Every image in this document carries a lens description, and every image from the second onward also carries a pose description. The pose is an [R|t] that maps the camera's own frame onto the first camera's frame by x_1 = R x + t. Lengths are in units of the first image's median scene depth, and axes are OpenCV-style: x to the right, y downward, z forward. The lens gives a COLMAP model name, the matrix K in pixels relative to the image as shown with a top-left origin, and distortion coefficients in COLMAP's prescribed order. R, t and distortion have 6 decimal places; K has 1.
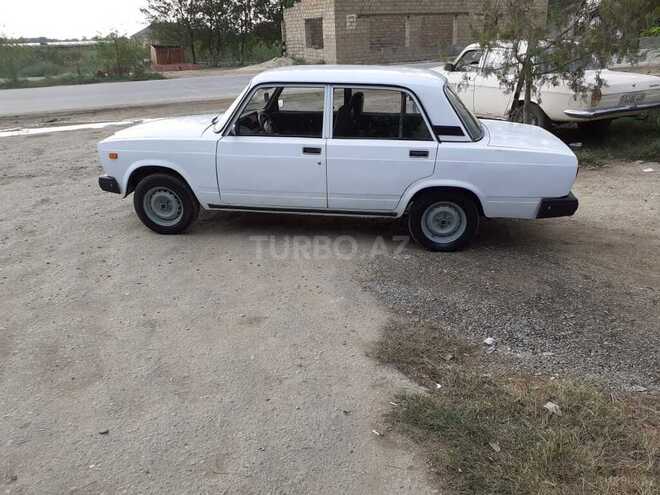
lens RADIAL K [[532.0, 0, 330.0], [0, 532.0, 247.5], [0, 0, 1]] dist [0.162761, -0.326968]
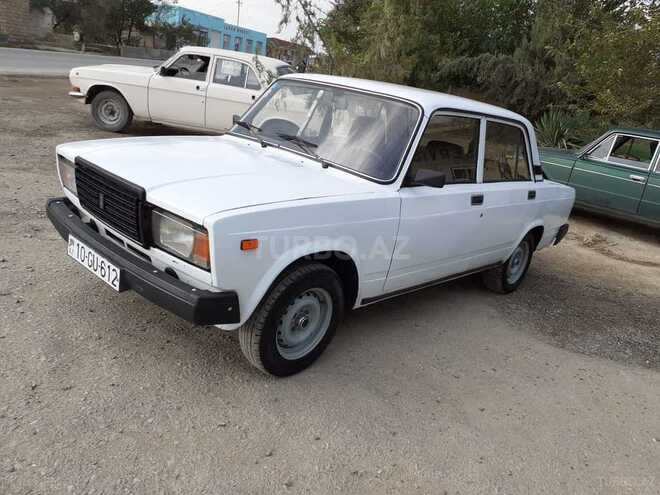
lens RADIAL K [[531.5, 0, 330.0], [0, 531.5, 247.5], [0, 0, 1]] dist [0.042671, -0.087040]
pose [[0.554449, -0.150274, 0.818537, -0.776180], [0.147115, 0.985770, 0.081326, -0.206303], [-0.819111, 0.075328, 0.568667, 0.743182]]
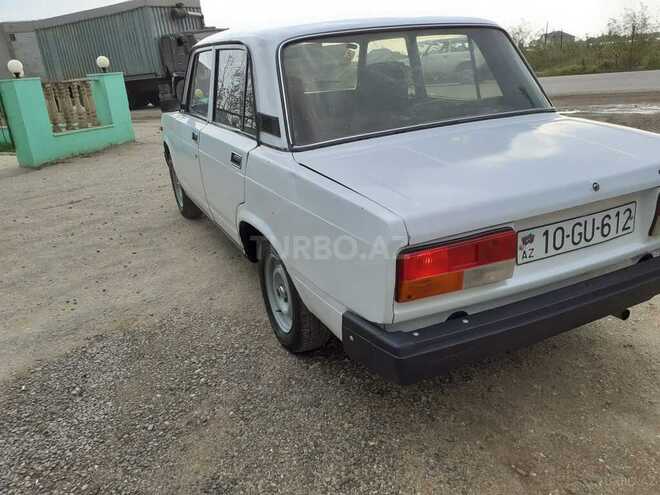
lens RADIAL K [[537.4, 0, 314.7], [0, 537.4, 245.9], [0, 0, 1]] dist [0.070941, -0.081513]
pose [[0.535918, 0.256464, -0.804375, 0.671695], [-0.254218, 0.957547, 0.135927, -0.180220], [0.805087, 0.131641, 0.578364, 0.724524]]
